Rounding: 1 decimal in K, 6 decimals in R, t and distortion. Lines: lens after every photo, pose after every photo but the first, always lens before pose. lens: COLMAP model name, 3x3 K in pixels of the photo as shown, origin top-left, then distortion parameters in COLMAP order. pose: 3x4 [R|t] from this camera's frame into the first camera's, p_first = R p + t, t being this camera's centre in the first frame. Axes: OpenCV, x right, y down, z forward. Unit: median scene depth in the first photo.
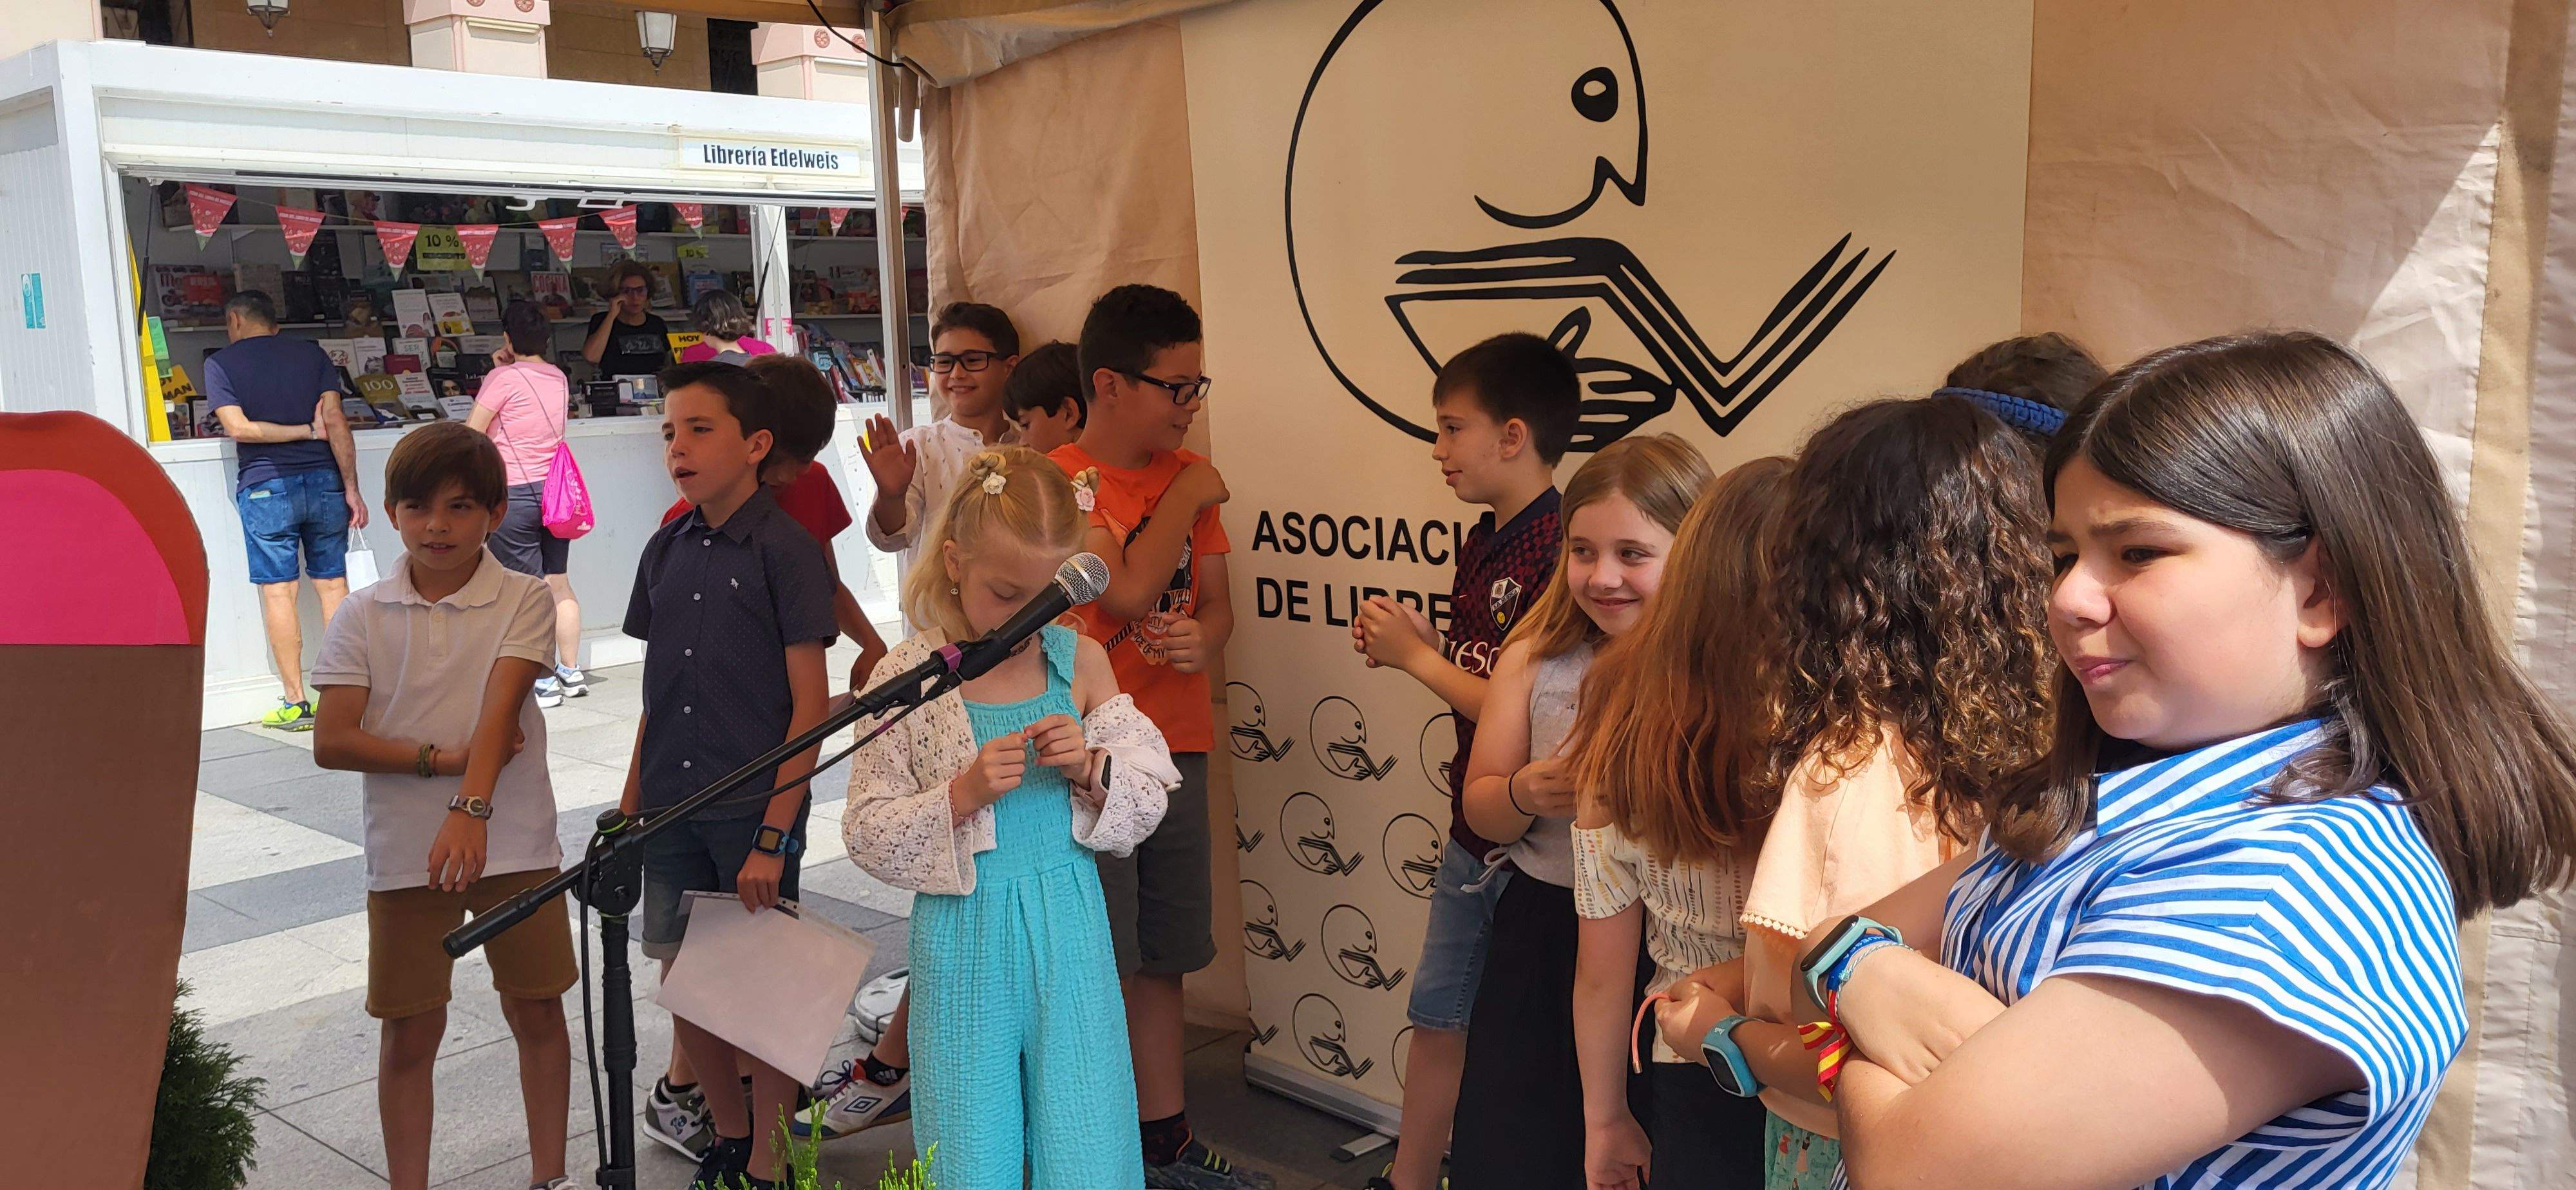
lens RADIAL K [[1972.9, 0, 1254.0], [0, 1972.9, 546.8], [0, 0, 1]] dist [0.061511, -0.028964]
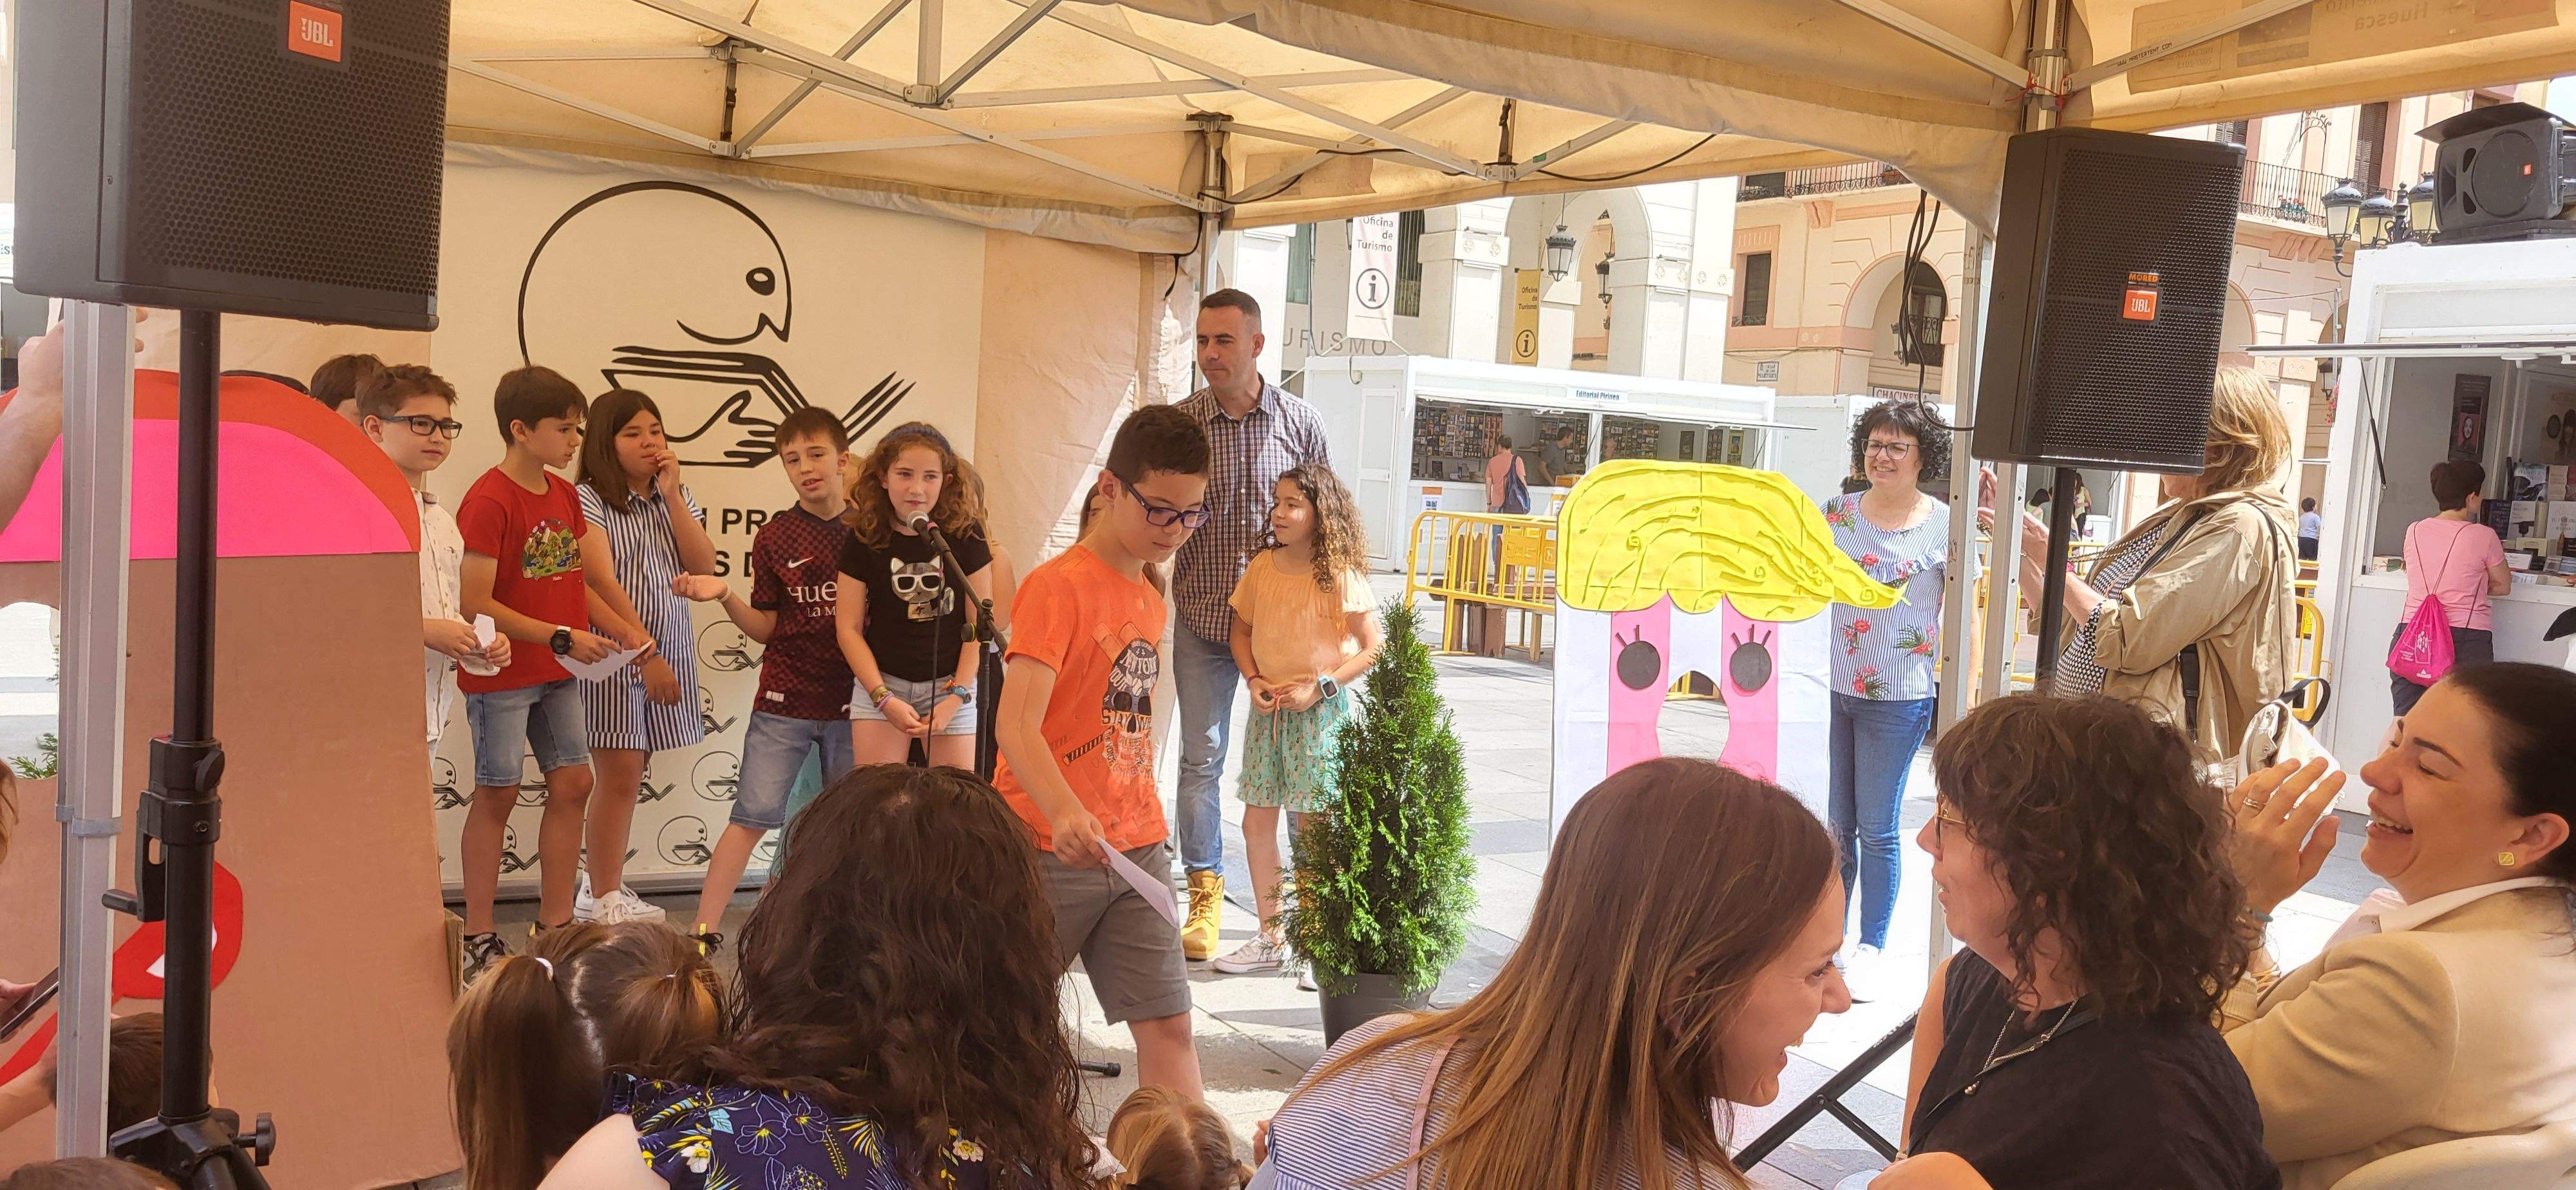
lens RADIAL K [[1972.9, 0, 1266.4], [0, 1972.9, 614.7], [0, 0, 1]] dist [0.061511, -0.028964]
pose [[0.310722, -0.030450, 0.950013, -1.481948], [0.033757, 0.999210, 0.020986, 0.069757], [-0.949901, 0.025548, 0.311505, -0.051761]]
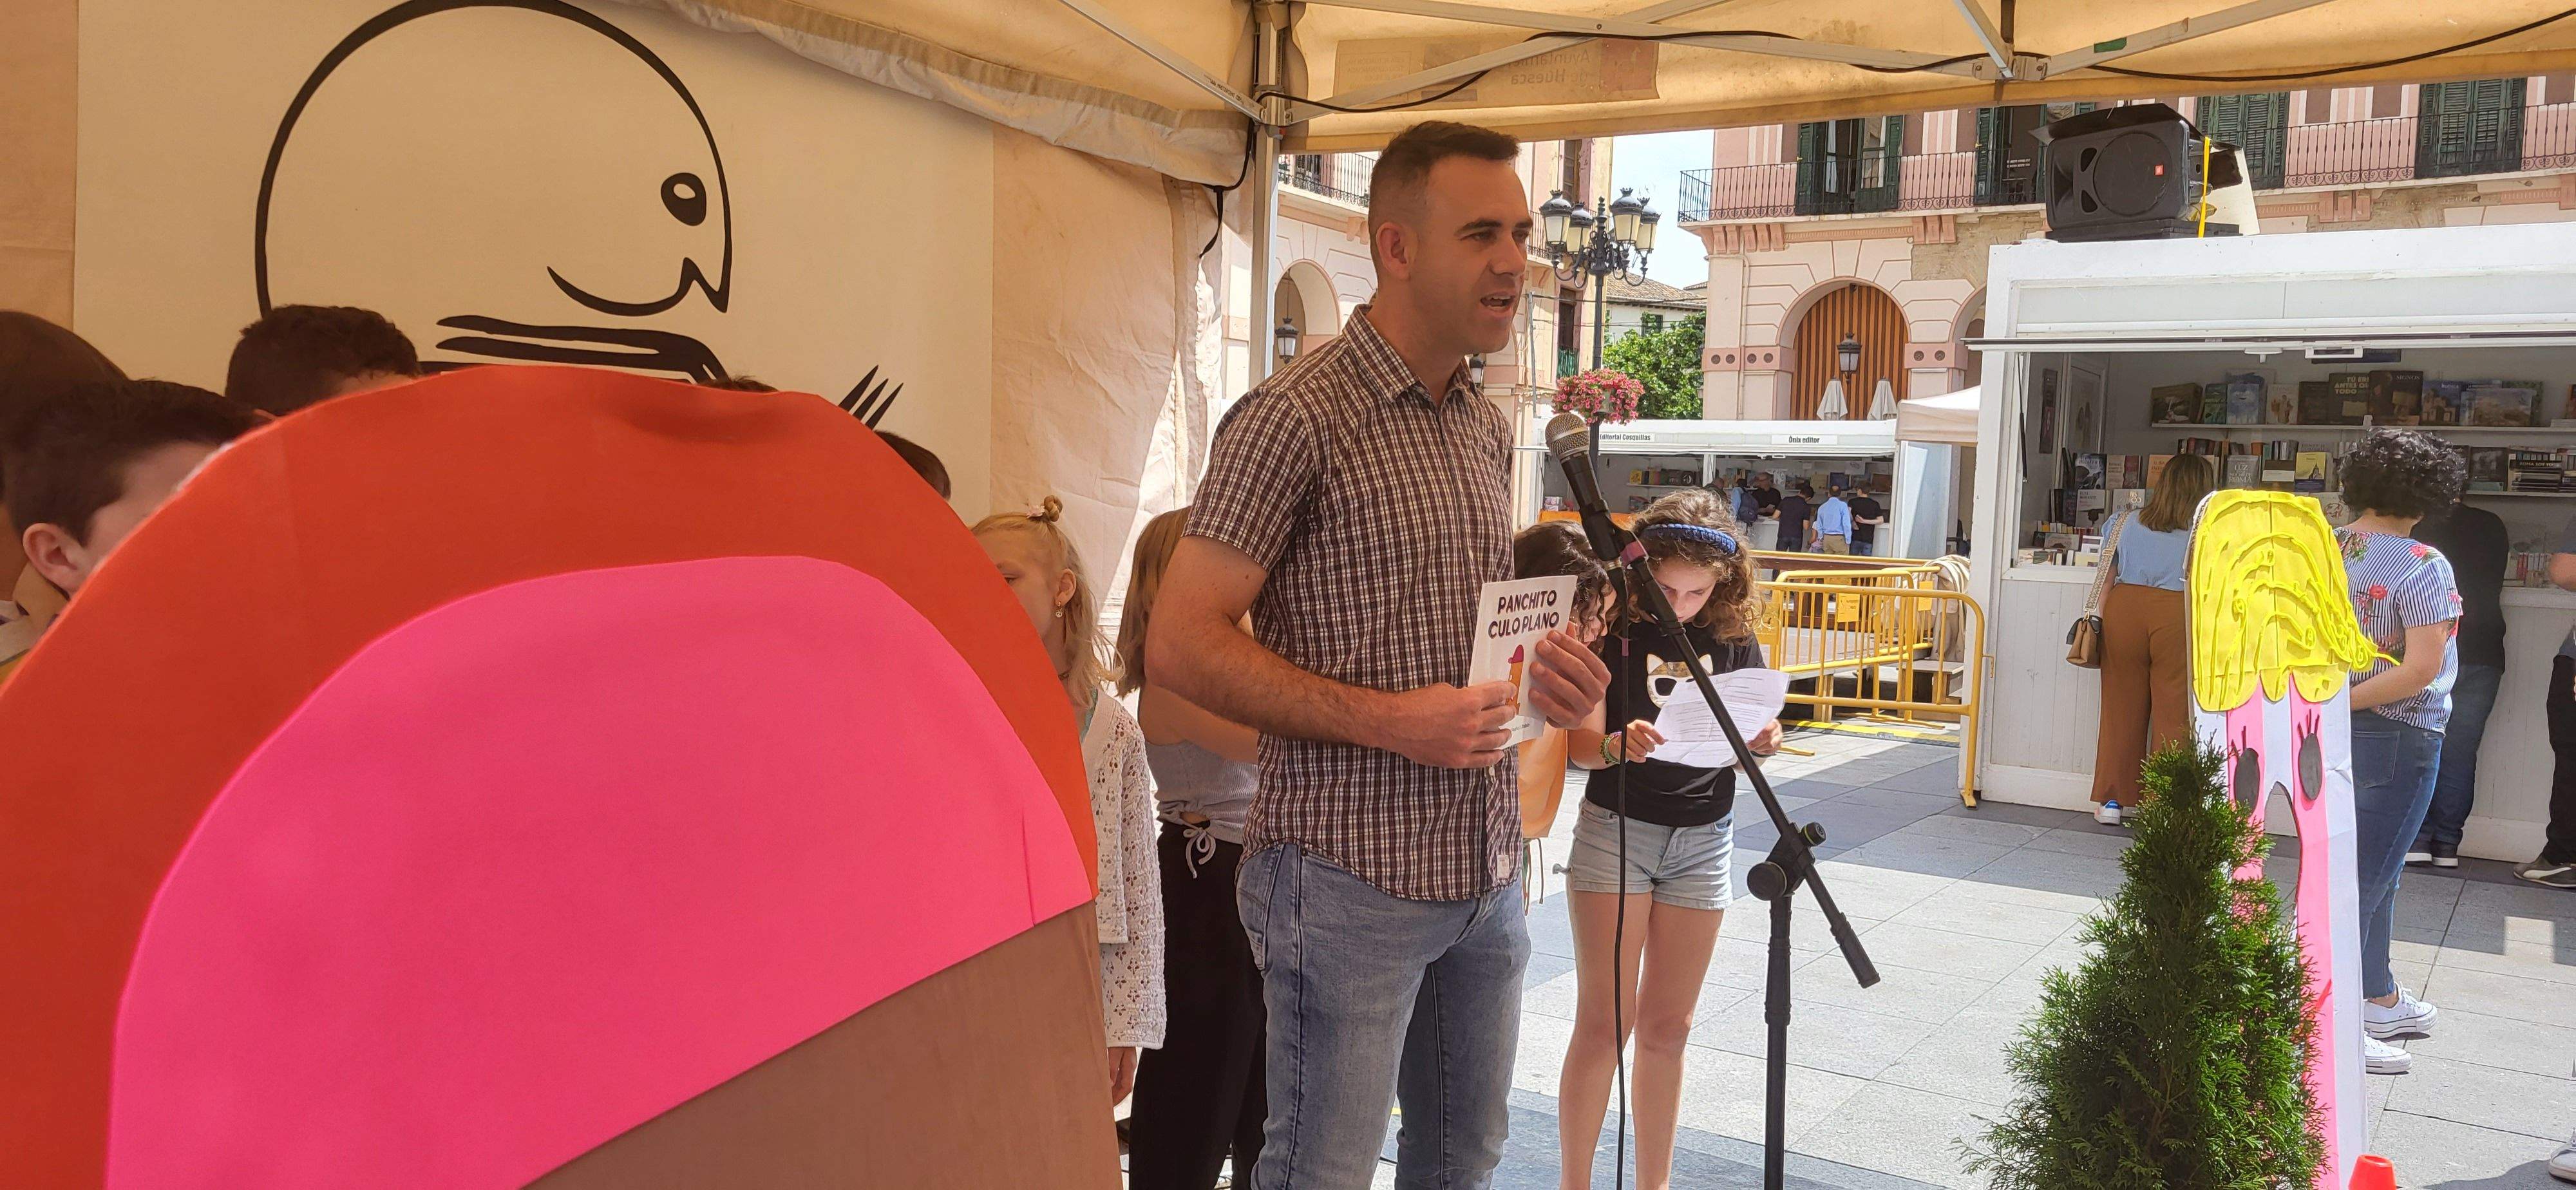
lens RADIAL K [[1972.9, 0, 1317.7], [0, 1972.9, 598.3], [0, 0, 1]] dist [0.061511, -0.028964]
pose [[-0.162703, -0.030515, 0.986203, -0.896111], [0.077353, 0.996051, 0.043581, -0.038758], [-0.983638, 0.083376, -0.159700, 0.843945]]
